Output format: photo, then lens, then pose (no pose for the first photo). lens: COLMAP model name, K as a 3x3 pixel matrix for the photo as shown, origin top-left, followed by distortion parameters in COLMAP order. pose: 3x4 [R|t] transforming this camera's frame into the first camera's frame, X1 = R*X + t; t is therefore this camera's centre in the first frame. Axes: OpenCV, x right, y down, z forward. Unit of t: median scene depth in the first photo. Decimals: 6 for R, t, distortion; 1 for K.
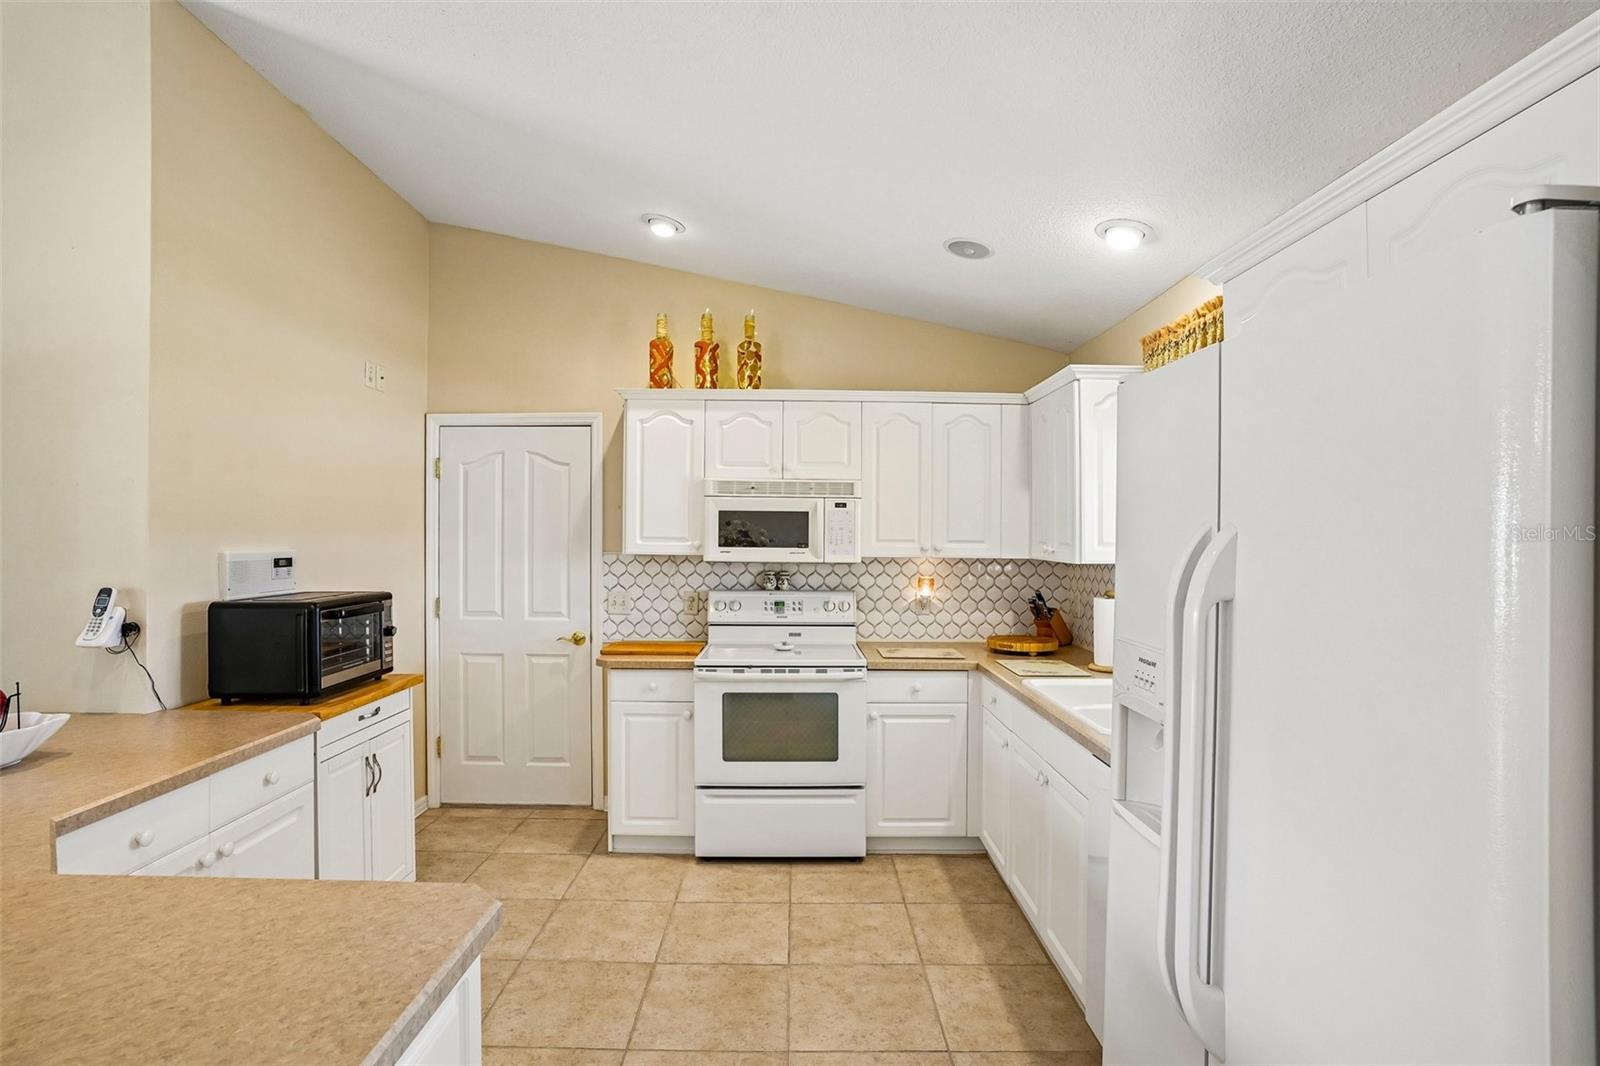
lens RADIAL K [[788.3, 0, 798.2], [0, 788.3, 537.5], [0, 0, 1]] dist [-0.082817, 0.041791]
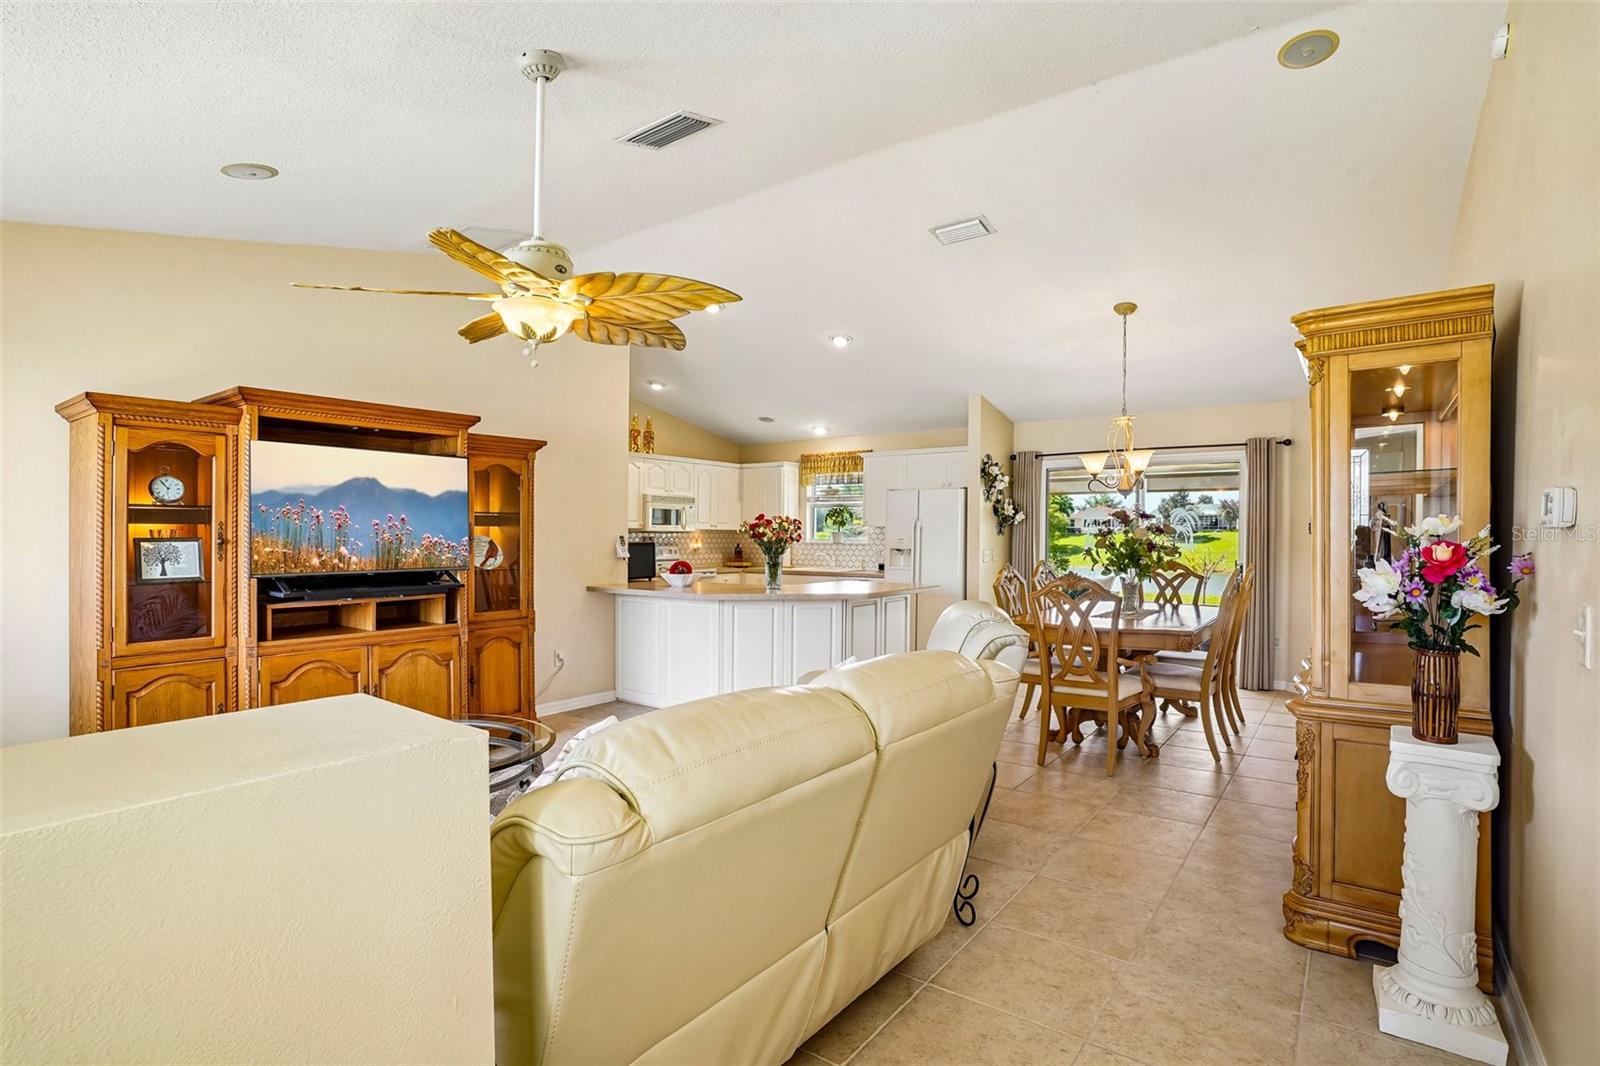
lens RADIAL K [[788.3, 0, 798.2], [0, 788.3, 537.5], [0, 0, 1]] dist [-0.082817, 0.041791]
pose [[0.607380, -0.007958, 0.794372, -1.596691], [0.003099, 0.999966, 0.007647, 0.032327], [-0.794406, -0.002183, 0.607384, -0.677023]]
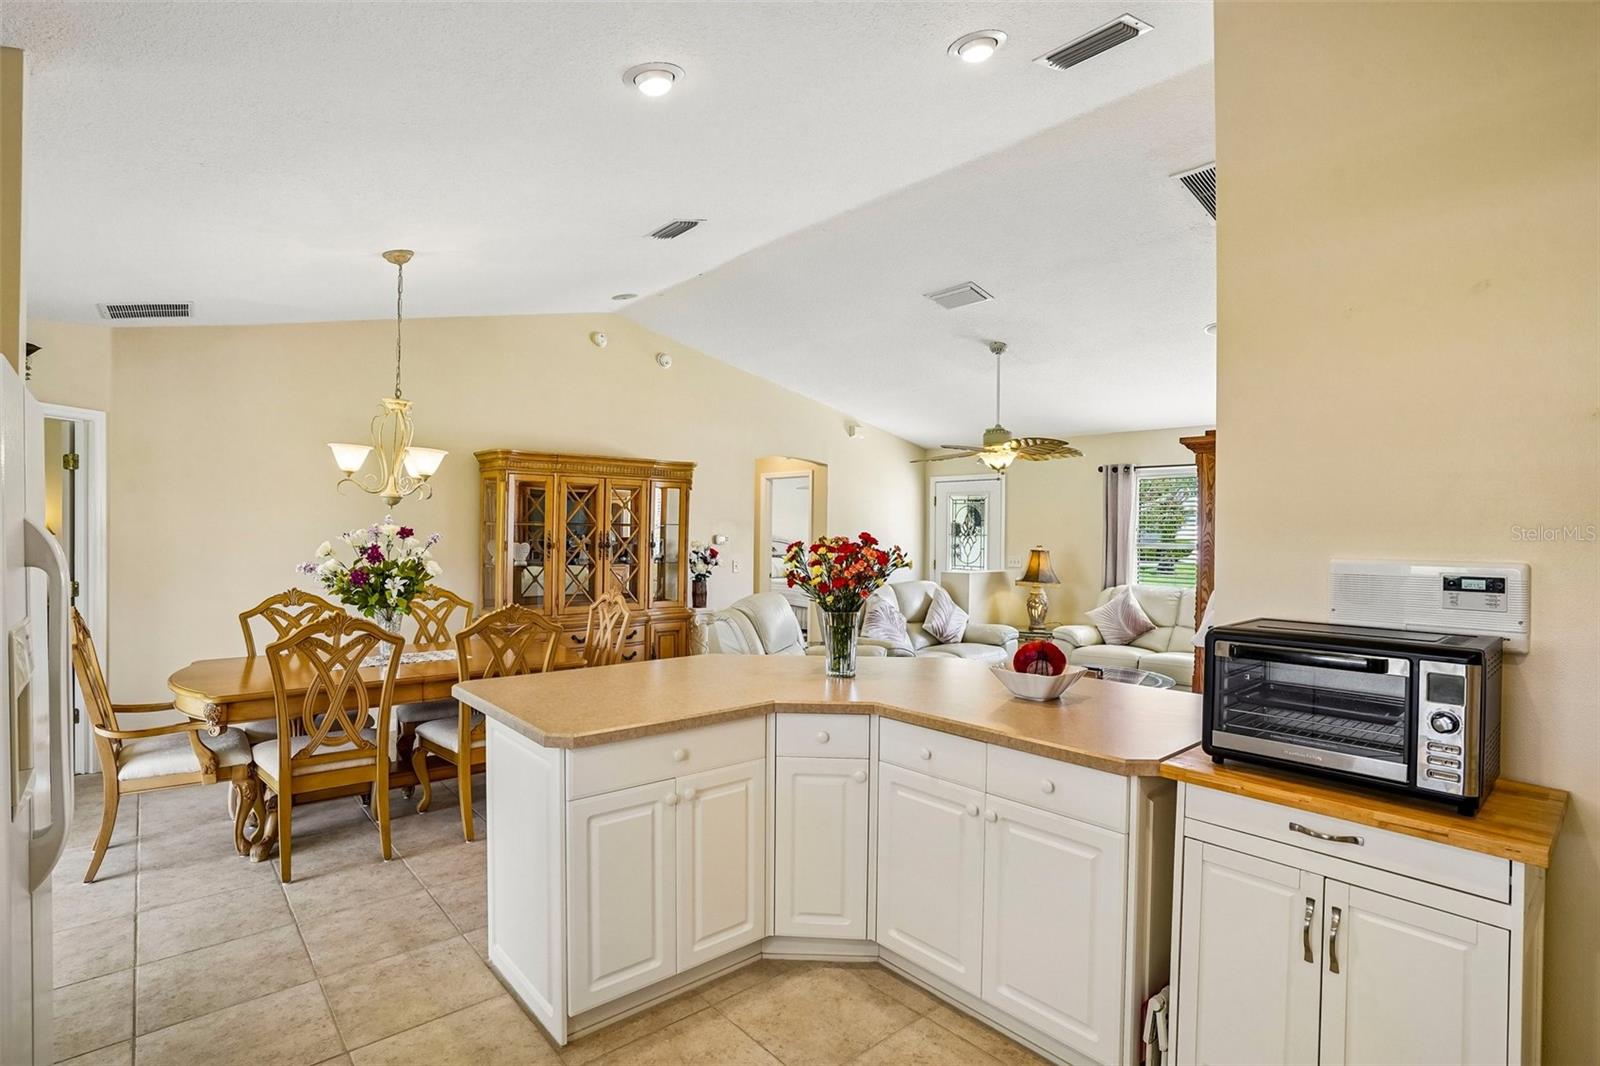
lens RADIAL K [[788.3, 0, 798.2], [0, 788.3, 537.5], [0, 0, 1]] dist [-0.082817, 0.041791]
pose [[-0.761950, -0.006492, -0.647603, 0.108275], [-0.014462, 0.999871, 0.006992, -0.001591], [0.647474, 0.014694, -0.761946, 0.837874]]
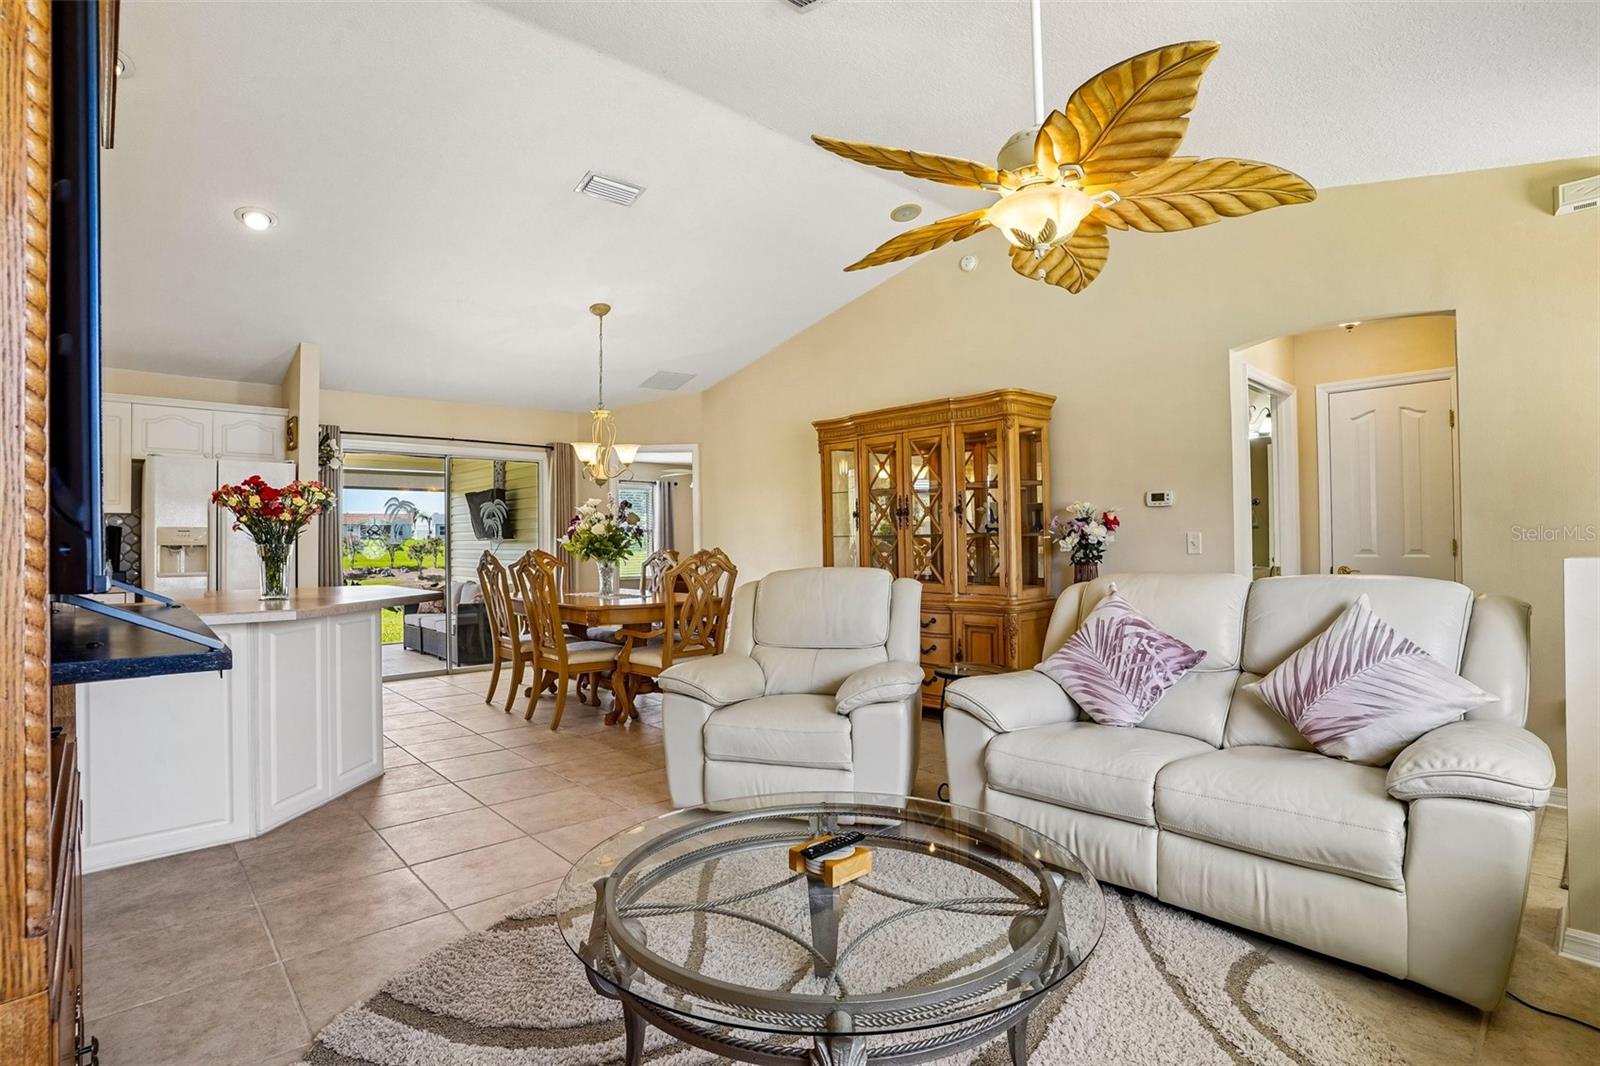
lens RADIAL K [[788.3, 0, 798.2], [0, 788.3, 537.5], [0, 0, 1]] dist [-0.082817, 0.041791]
pose [[-0.668444, 0.005971, 0.743738, -1.498545], [0.007284, 0.999972, -0.001482, 0.074885], [-0.743726, 0.004427, -0.668469, 0.405863]]
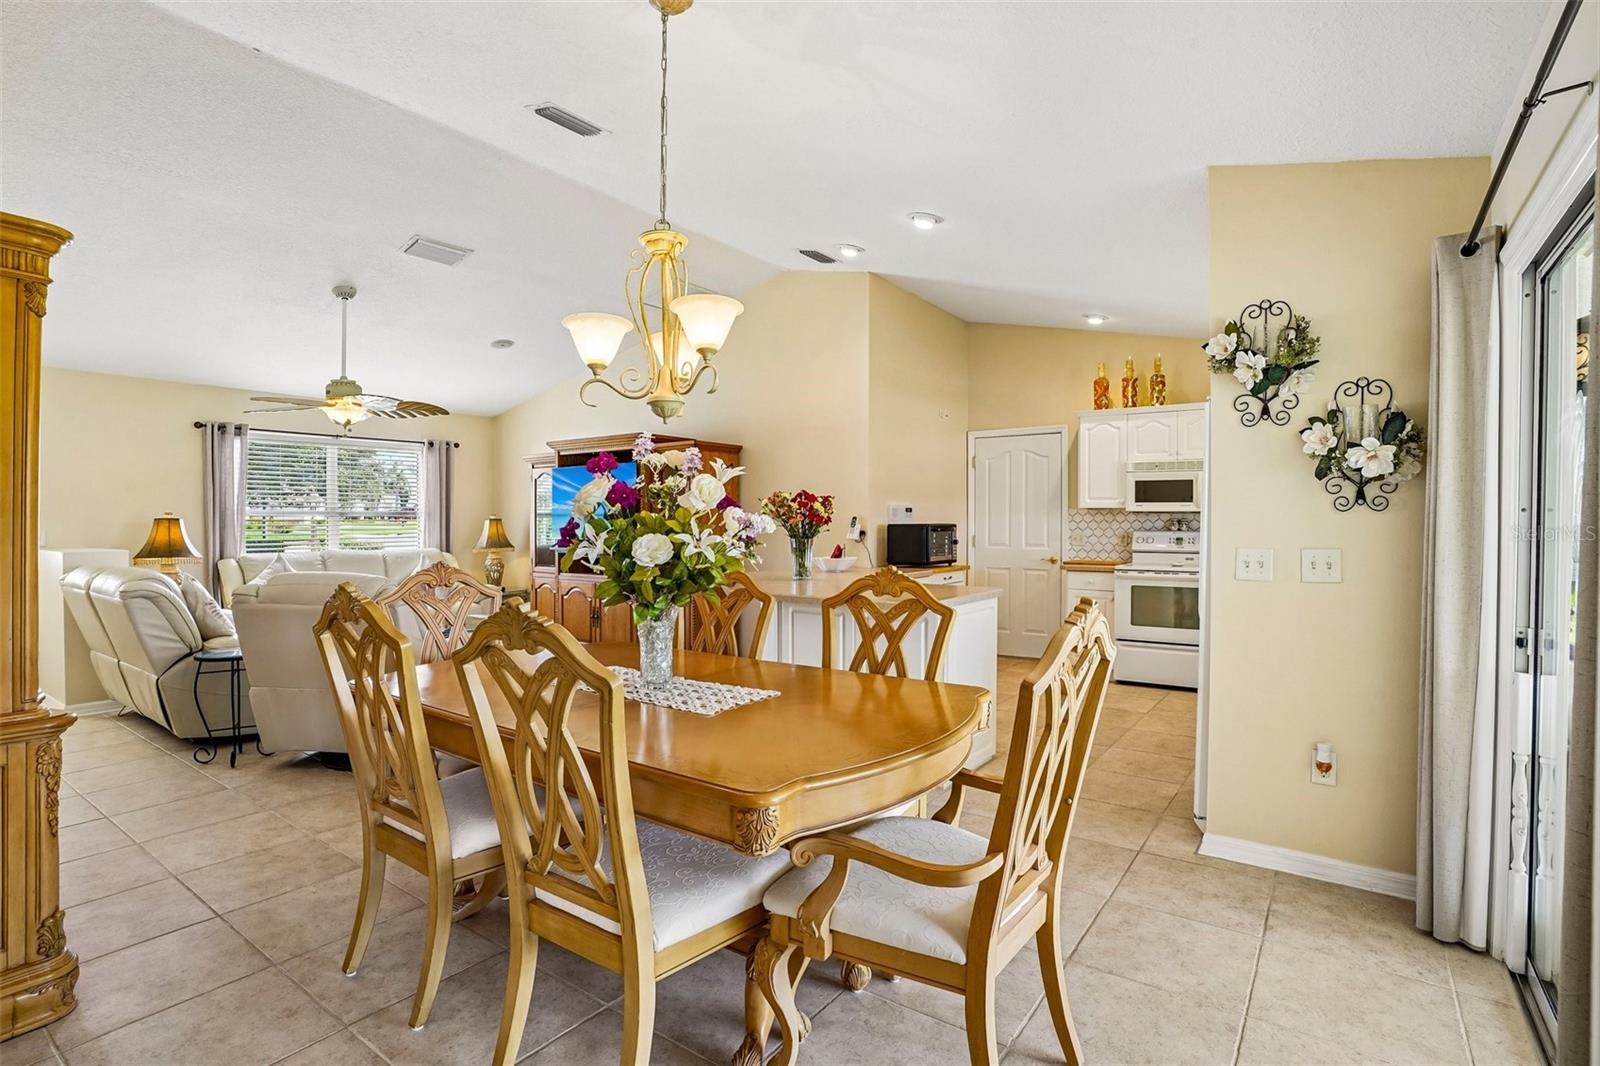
lens RADIAL K [[783.7, 0, 800.0], [0, 783.7, 533.0], [0, 0, 1]] dist [-0.082723, 0.040185]
pose [[0.803057, 0.002720, -0.595896, 0.298867], [0.005032, 0.999923, 0.011345, 0.053330], [0.595881, -0.012109, 0.802981, -0.721838]]
